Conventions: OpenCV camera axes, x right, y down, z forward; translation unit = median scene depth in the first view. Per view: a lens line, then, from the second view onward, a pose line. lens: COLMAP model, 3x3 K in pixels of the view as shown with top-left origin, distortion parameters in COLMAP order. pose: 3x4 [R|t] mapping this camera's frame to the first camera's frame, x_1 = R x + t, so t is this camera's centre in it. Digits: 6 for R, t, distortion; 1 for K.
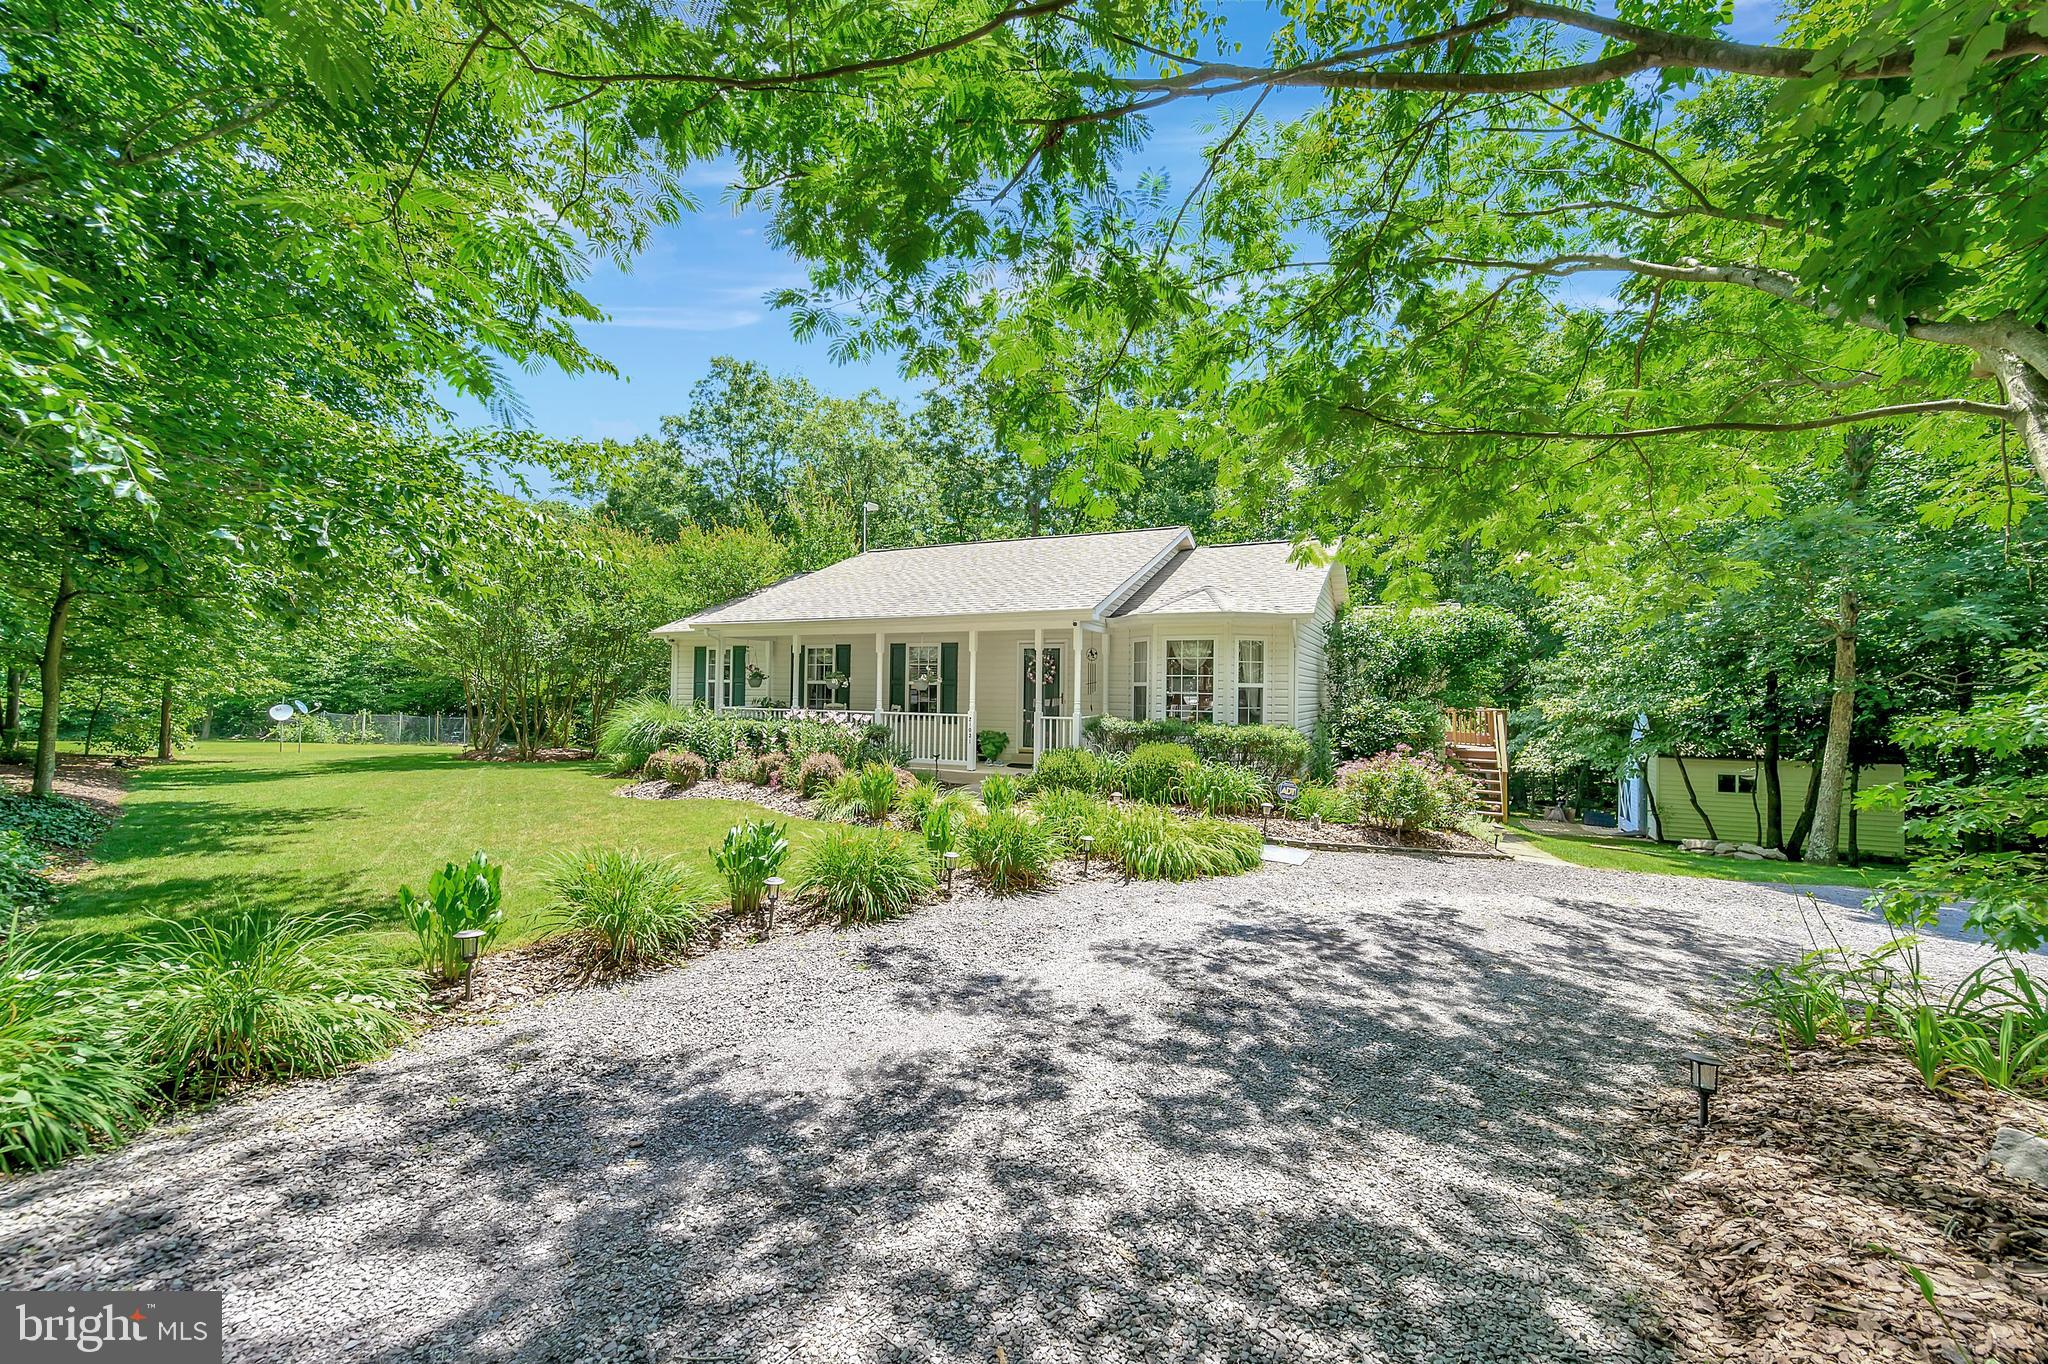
lens RADIAL K [[828.0, 0, 1027.8], [0, 828.0, 684.6], [0, 0, 1]] dist [0.000095, 0.000110]
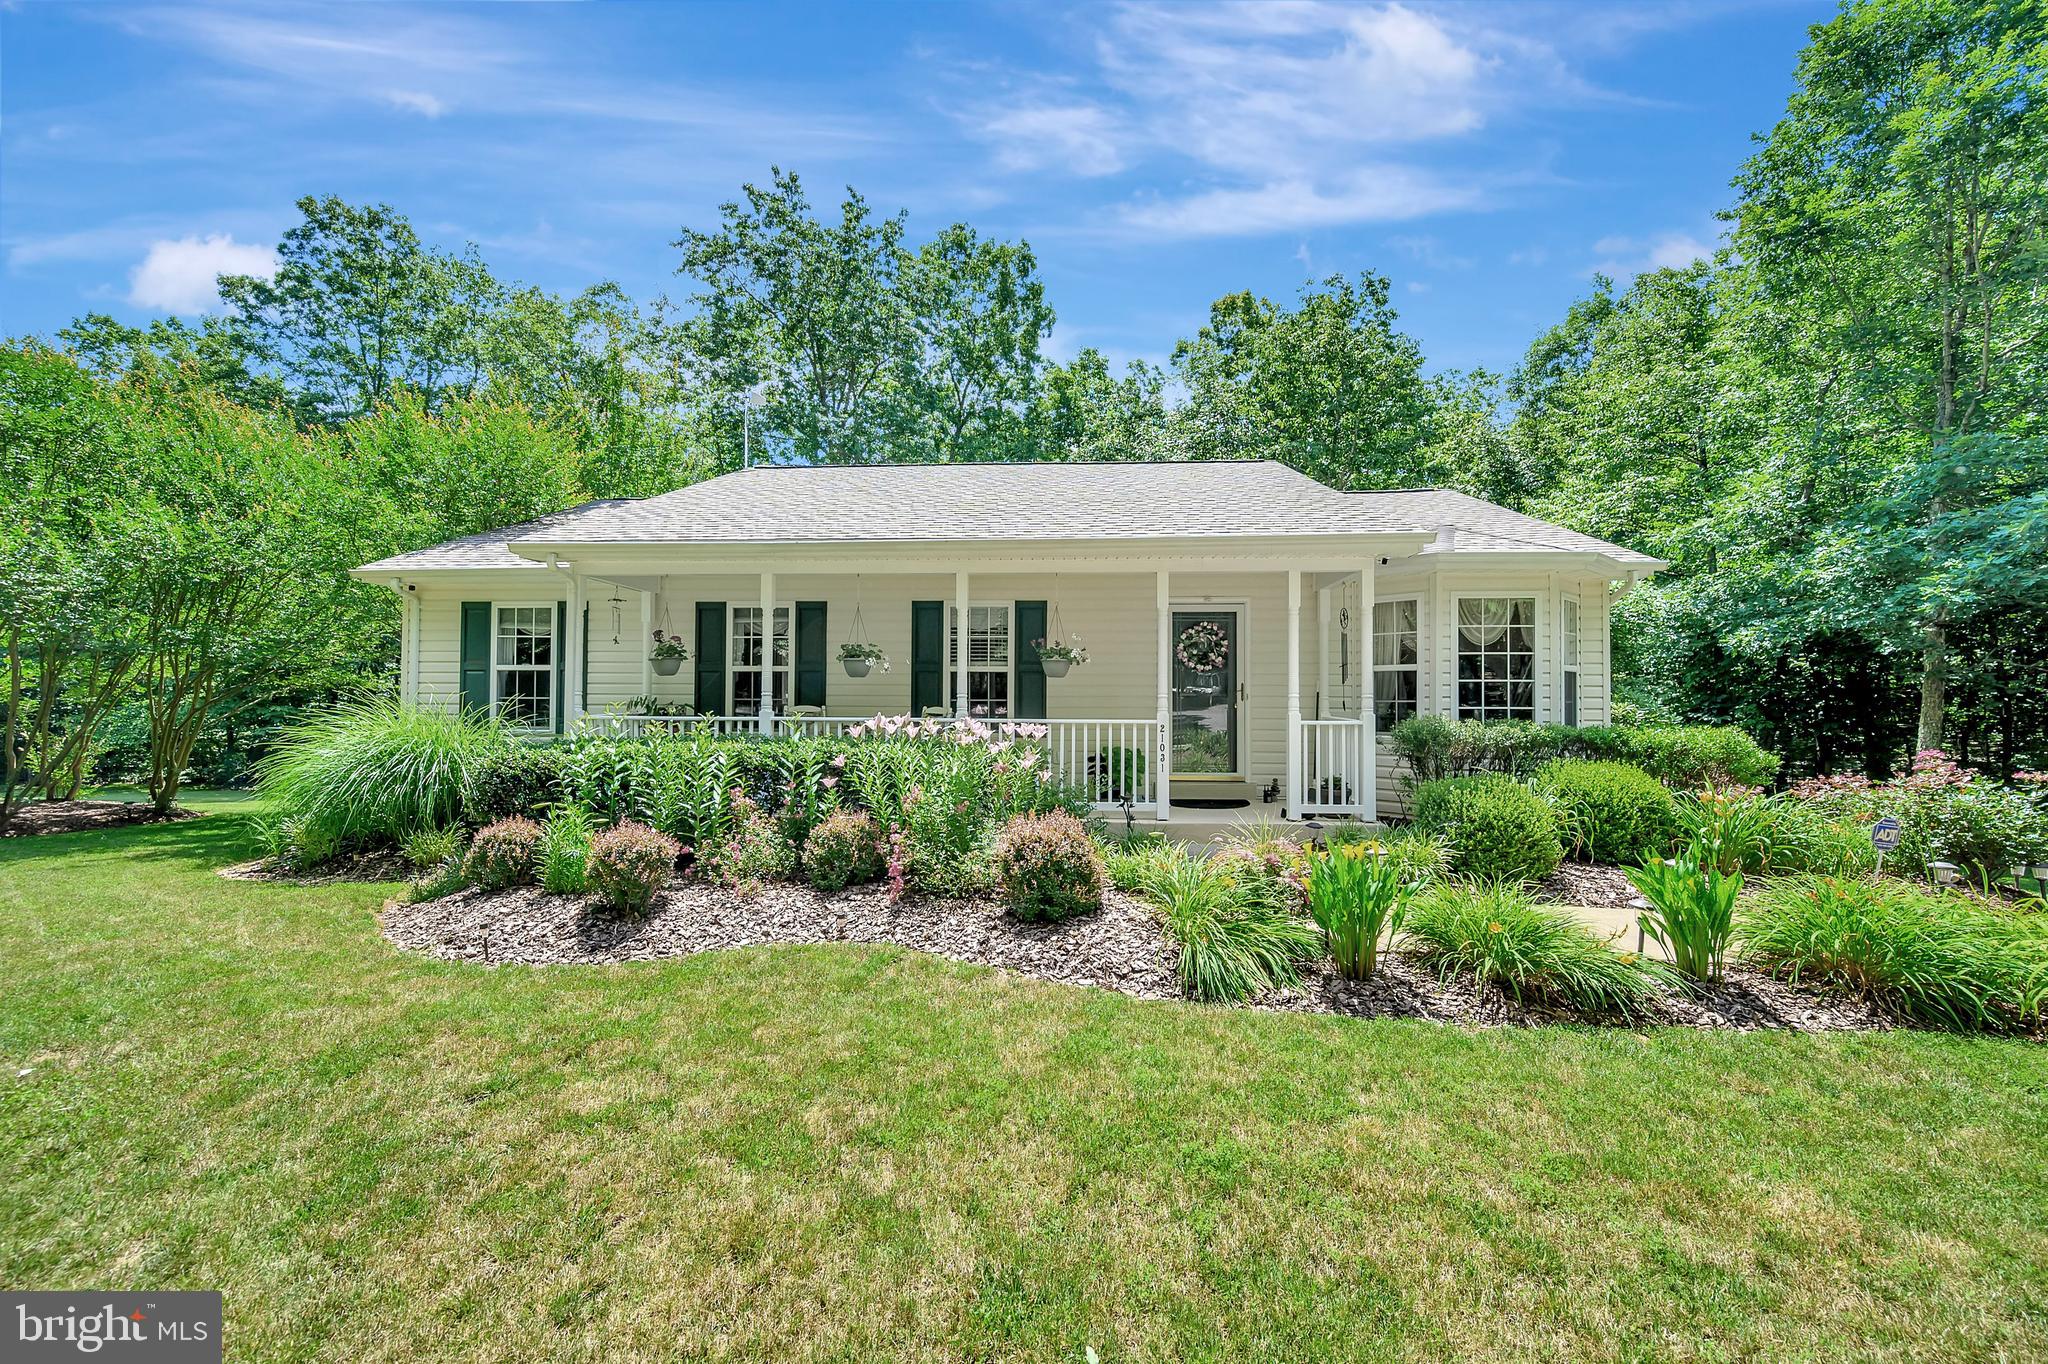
lens RADIAL K [[828.0, 0, 1027.8], [0, 828.0, 684.6], [0, 0, 1]] dist [0.000095, 0.000110]
pose [[0.924374, -0.001851, 0.381482, -0.510295], [0.004393, 0.999974, -0.005792, 0.020589], [-0.381461, 0.007029, 0.924358, 0.719360]]
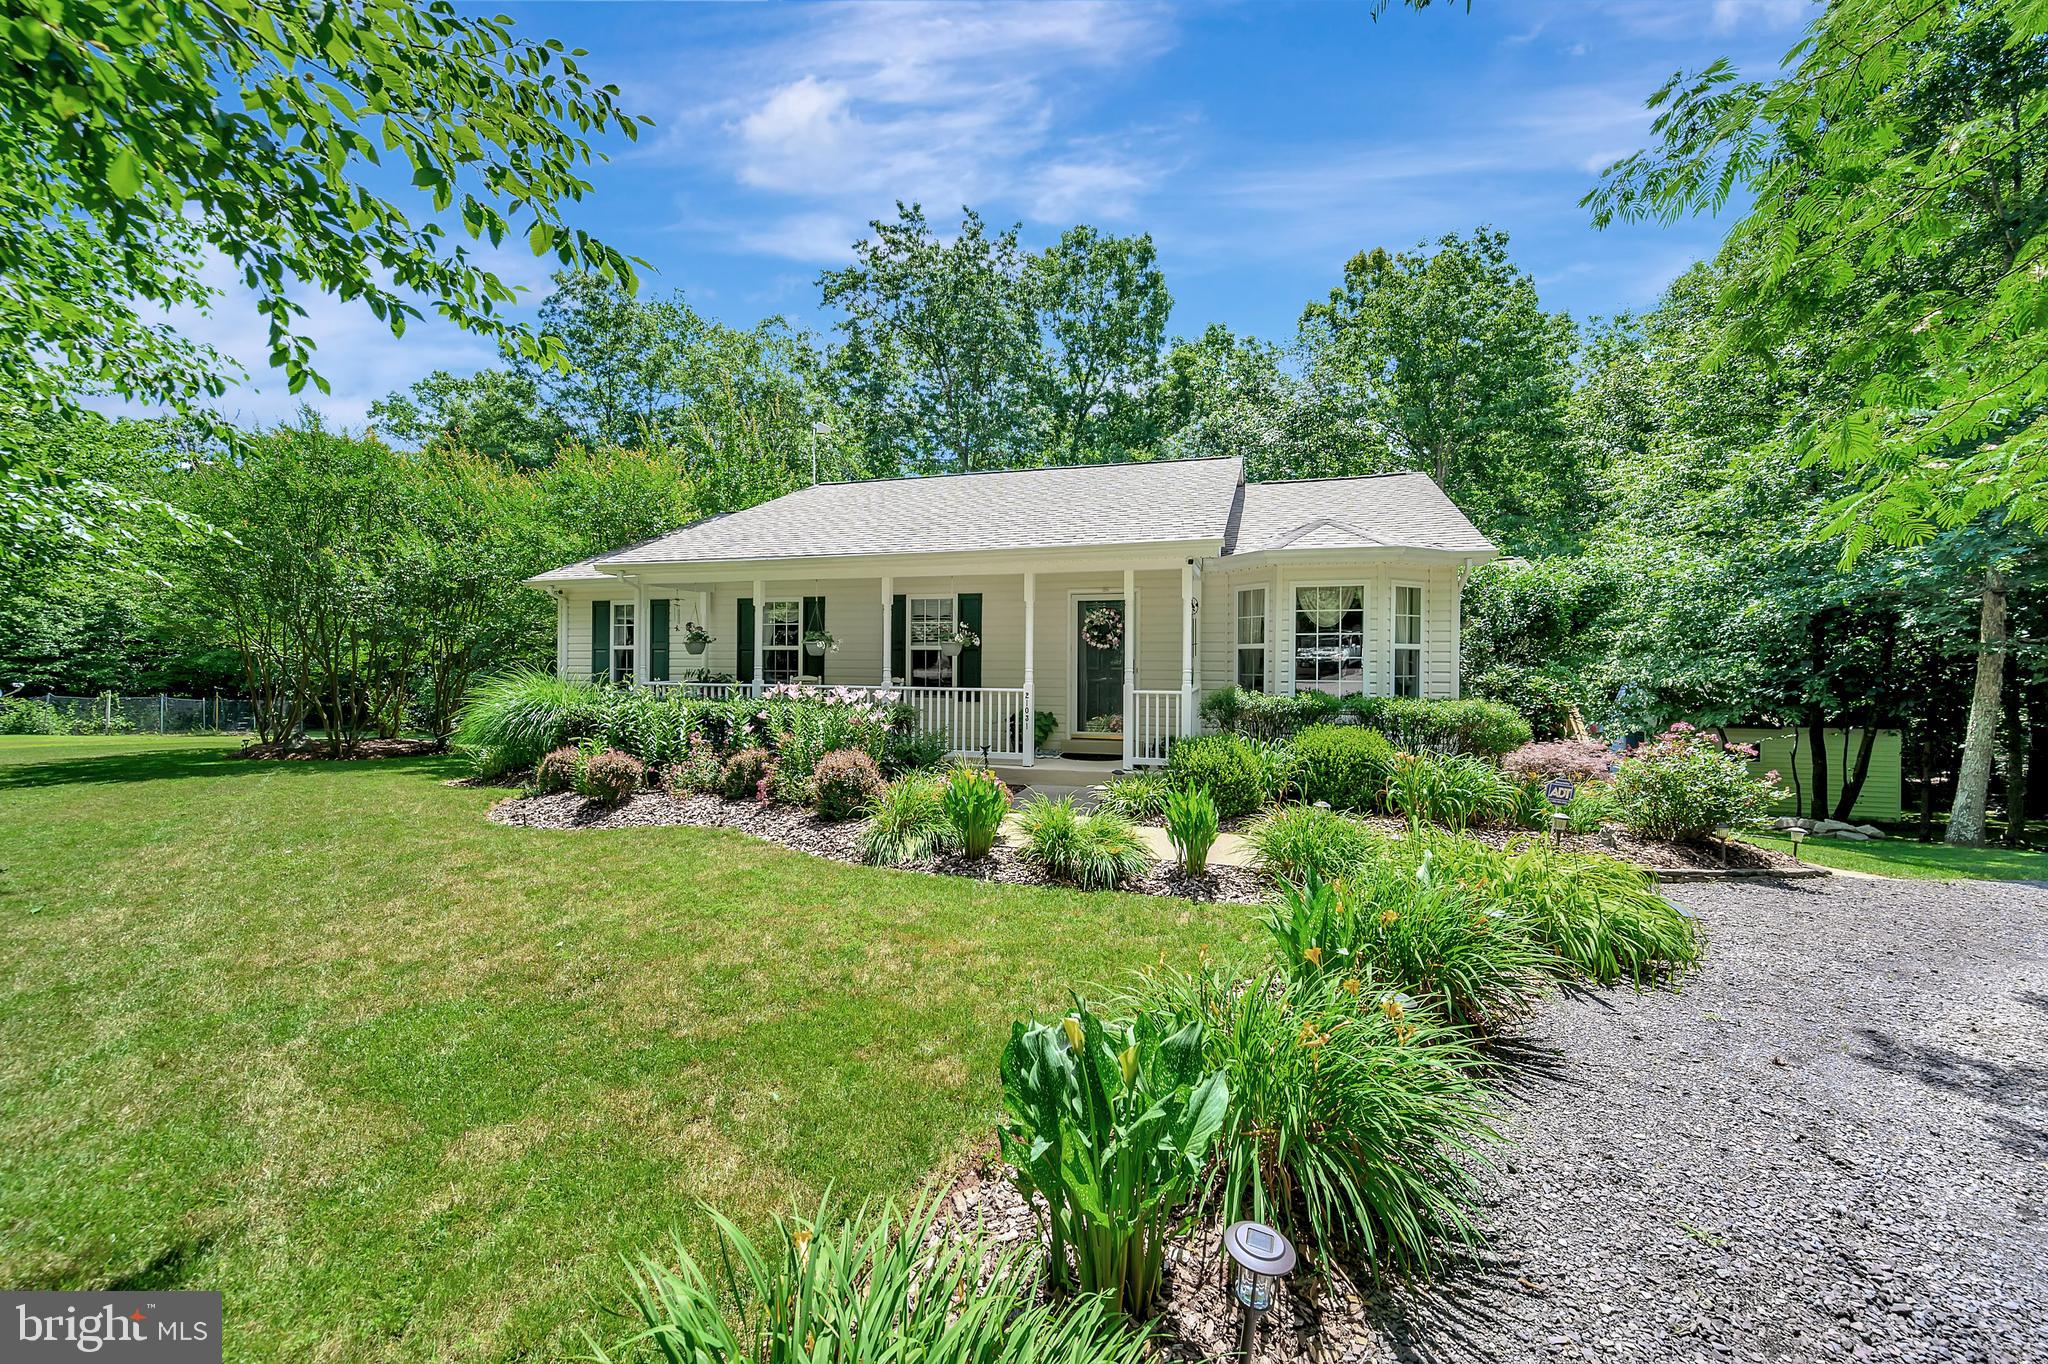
lens RADIAL K [[817.7, 0, 1039.7], [0, 817.7, 676.1], [0, 0, 1]] dist [-0.001673, -0.000160]
pose [[0.986448, -0.008434, 0.163857, -0.243860], [0.004808, 0.999735, 0.022512, 0.012426], [-0.164004, -0.021419, 0.986227, 0.408917]]
